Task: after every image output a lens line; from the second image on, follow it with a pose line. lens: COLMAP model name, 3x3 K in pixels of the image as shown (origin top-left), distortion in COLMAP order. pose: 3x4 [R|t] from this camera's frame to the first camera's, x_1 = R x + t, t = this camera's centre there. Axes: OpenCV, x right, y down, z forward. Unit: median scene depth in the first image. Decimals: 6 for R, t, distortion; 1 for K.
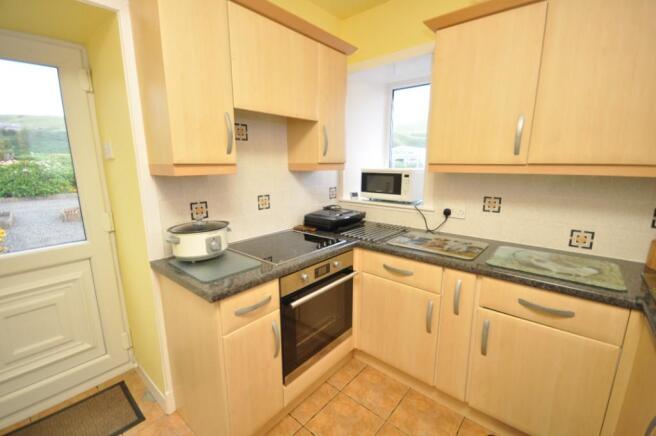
lens RADIAL K [[286.7, 0, 328.1], [0, 286.7, 220.0], [0, 0, 1]] dist [-0.002217, -0.000124]
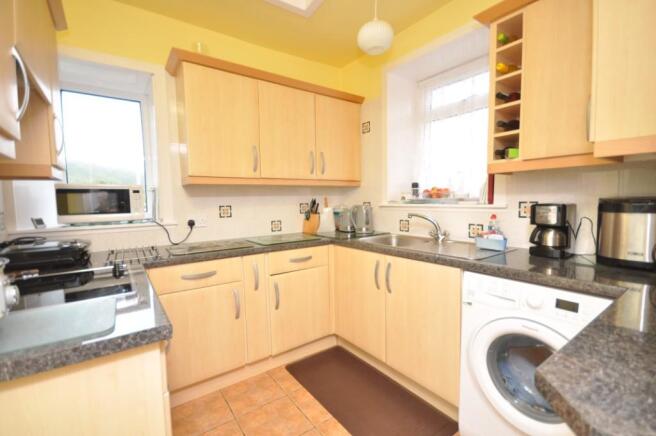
lens RADIAL K [[286.7, 0, 328.1], [0, 286.7, 220.0], [0, 0, 1]] dist [-0.002217, -0.000124]
pose [[0.237756, -0.074997, 0.968425, -0.505902], [0.209897, 0.977425, 0.024163, 0.043633], [-0.948375, 0.197525, 0.248131, 0.229657]]
